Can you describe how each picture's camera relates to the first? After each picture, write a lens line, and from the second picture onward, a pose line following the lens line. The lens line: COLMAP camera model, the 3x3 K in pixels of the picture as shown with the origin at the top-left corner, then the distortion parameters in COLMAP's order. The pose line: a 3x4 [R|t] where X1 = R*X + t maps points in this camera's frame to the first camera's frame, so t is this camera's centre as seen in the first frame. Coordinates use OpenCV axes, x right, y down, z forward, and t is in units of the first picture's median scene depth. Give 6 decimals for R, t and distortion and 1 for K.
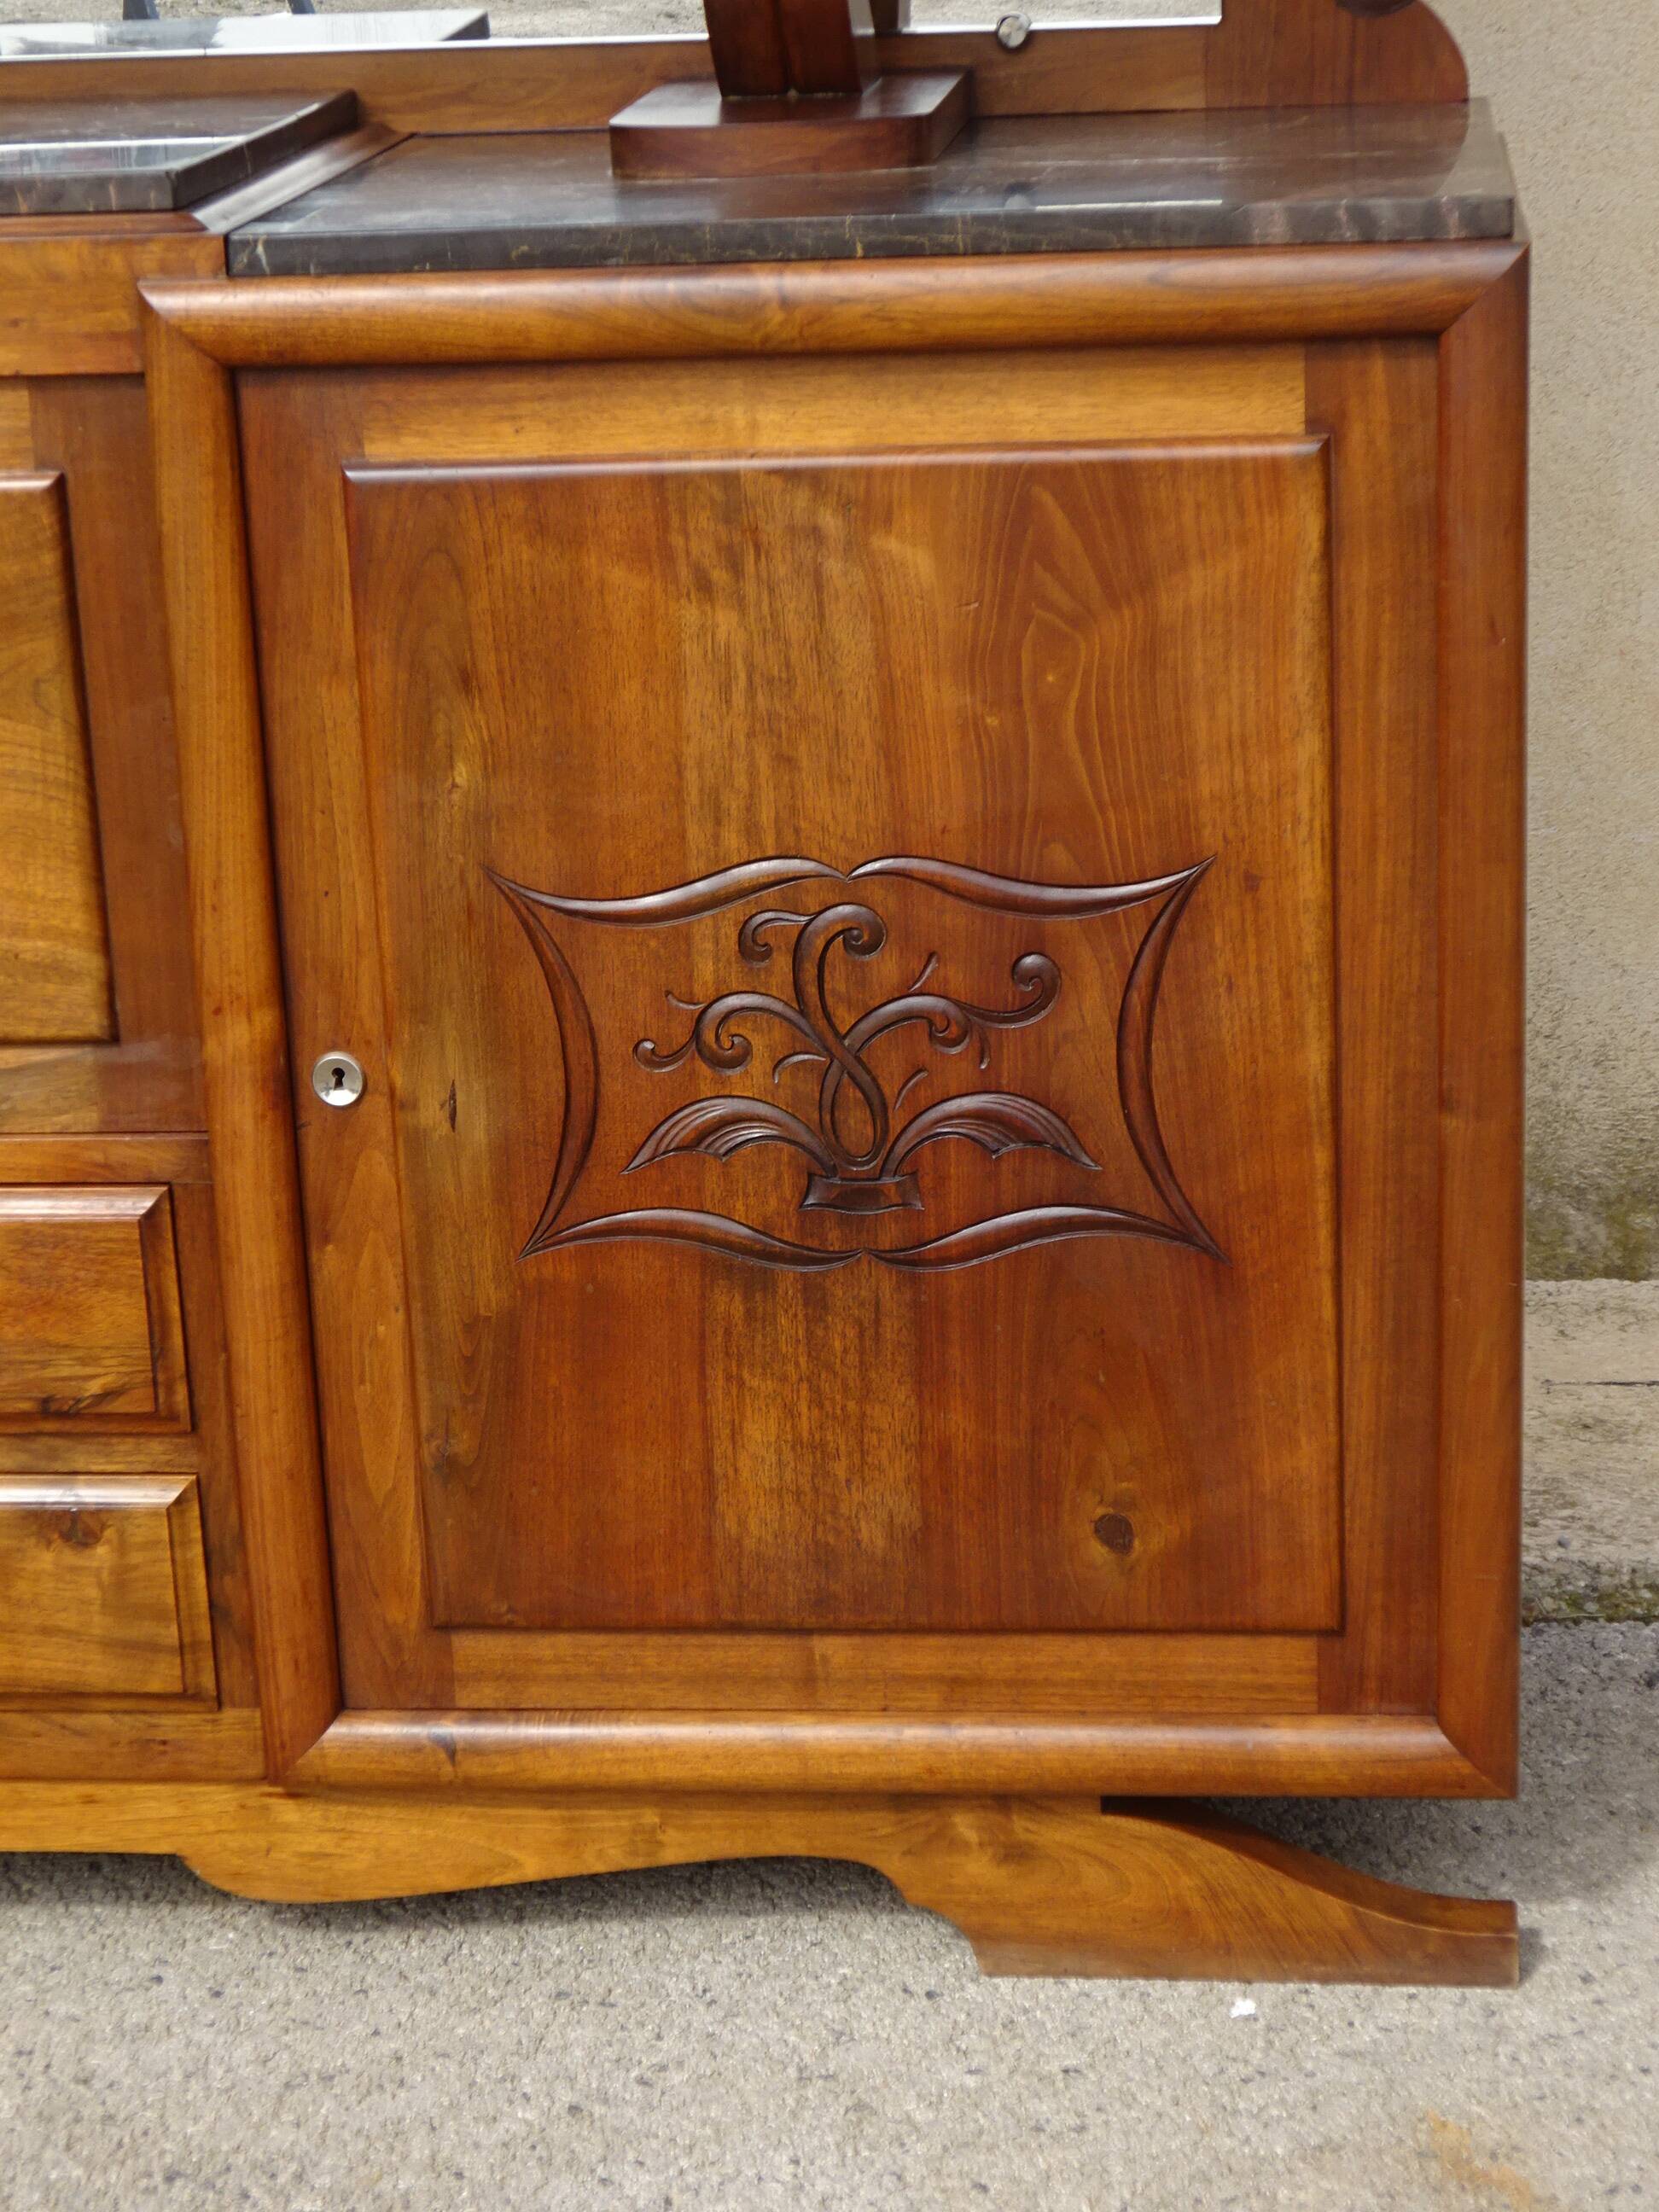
lens RADIAL K [[4506.2, 0, 834.0], [0, 4506.2, 1102.8], [0, 0, 1]] dist [0.030086, 0.000000]
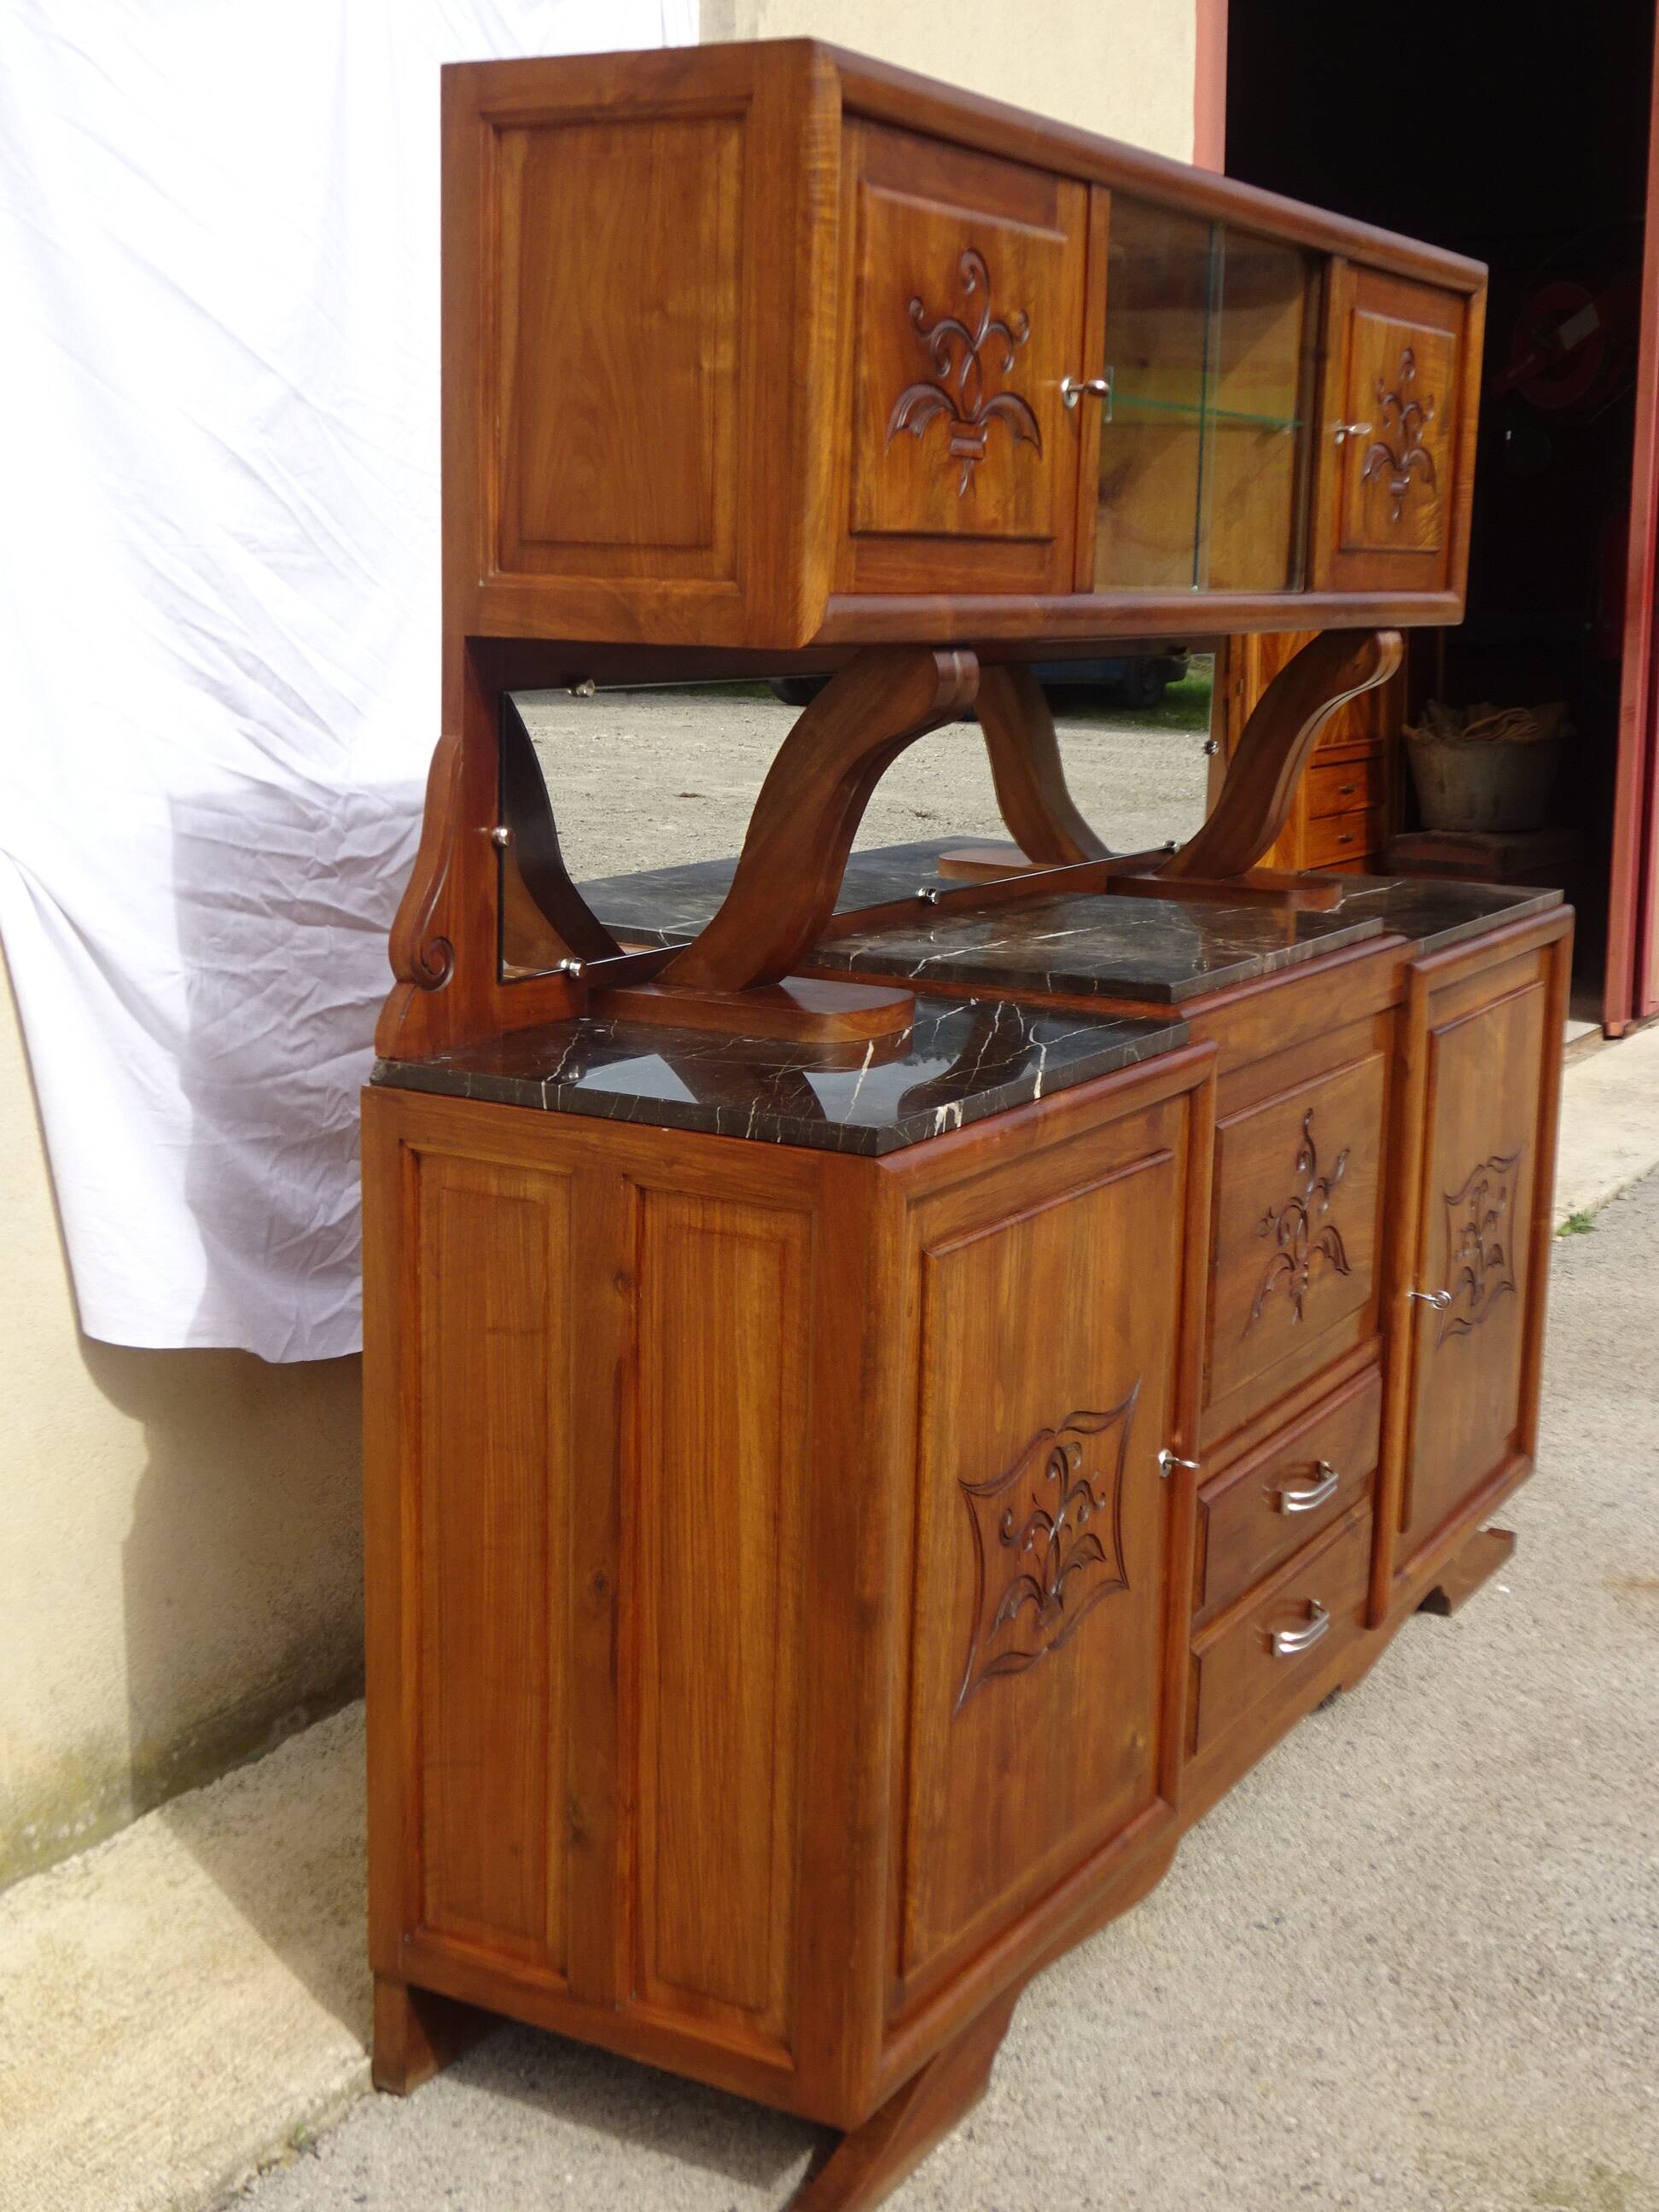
lens RADIAL K [[2781.4, 0, 841.6], [0, 2781.4, 1105.0], [0, 0, 1]] dist [0.009876, 0.000000]
pose [[0.392282, -0.130517, 0.910539, -1.523355], [0.236887, 0.970828, 0.037103, -0.223916], [-0.888819, 0.201140, 0.411756, 0.649680]]
